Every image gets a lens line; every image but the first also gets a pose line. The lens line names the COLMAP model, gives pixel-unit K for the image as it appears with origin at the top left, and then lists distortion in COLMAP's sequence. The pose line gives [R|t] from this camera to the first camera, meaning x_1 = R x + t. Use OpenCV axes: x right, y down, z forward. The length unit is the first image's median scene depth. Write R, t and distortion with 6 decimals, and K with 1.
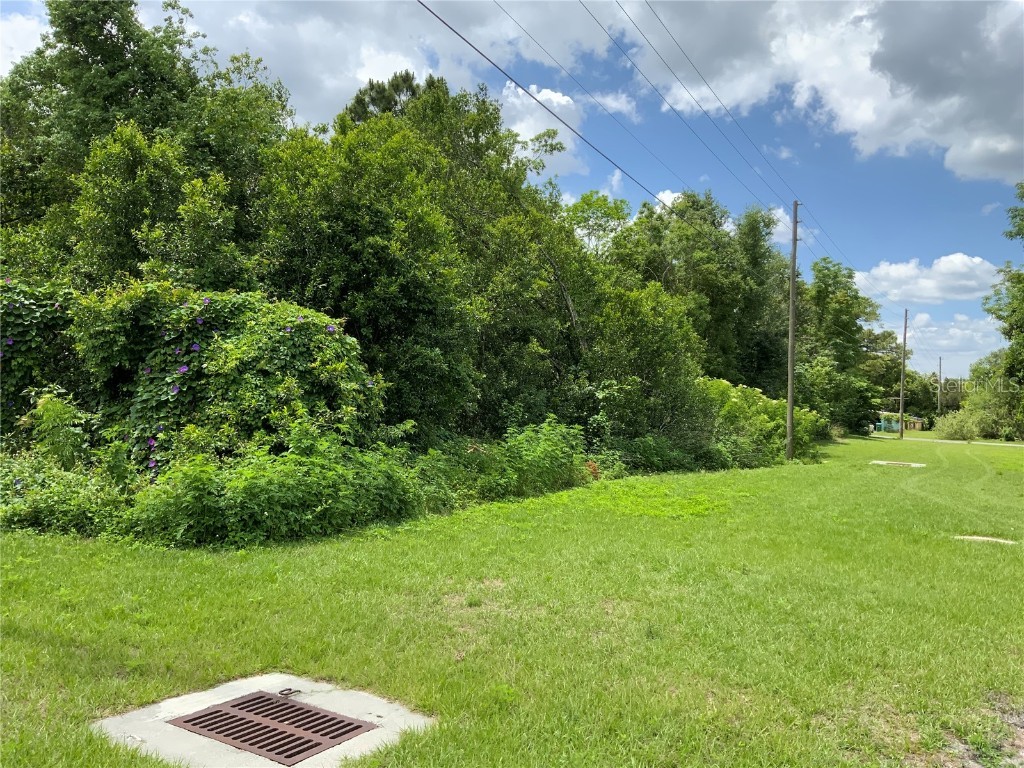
lens RADIAL K [[834.3, 0, 509.4], [0, 834.3, 382.0], [0, 0, 1]] dist [0.086569, -0.195036]
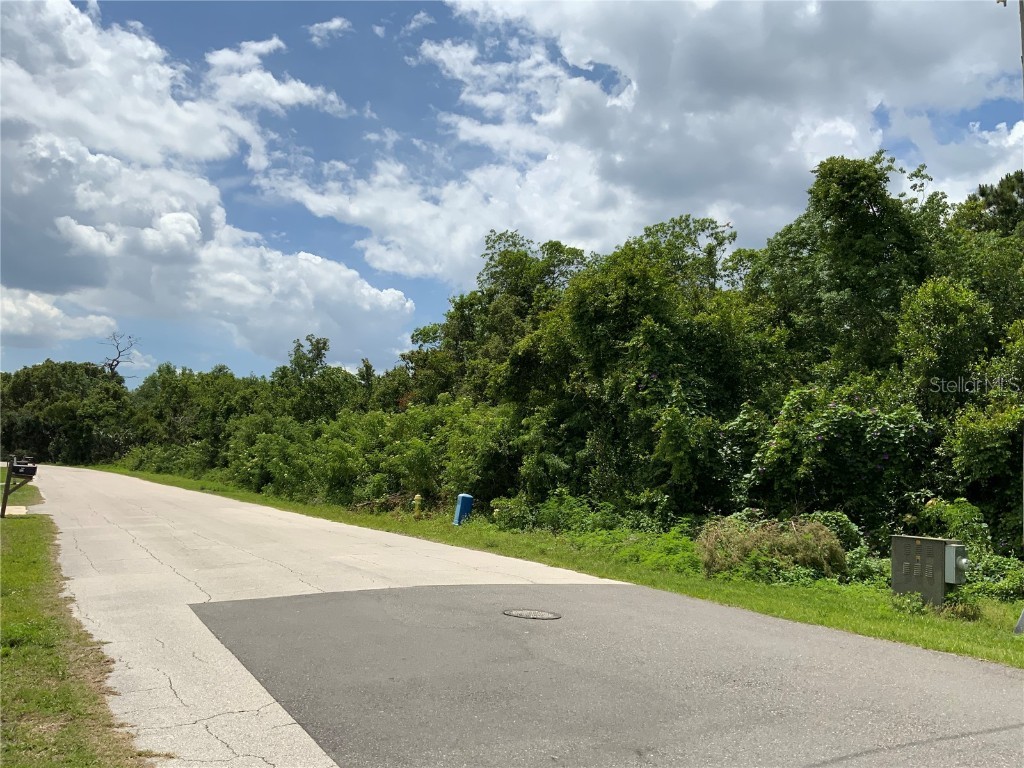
lens RADIAL K [[837.9, 0, 506.6], [0, 837.9, 380.6], [0, 0, 1]] dist [0.099552, -0.204266]
pose [[0.859545, -0.077304, -0.505180, -0.421485], [0.020957, 0.992994, -0.116293, -0.025005], [0.510630, 0.089372, 0.855143, -0.454927]]
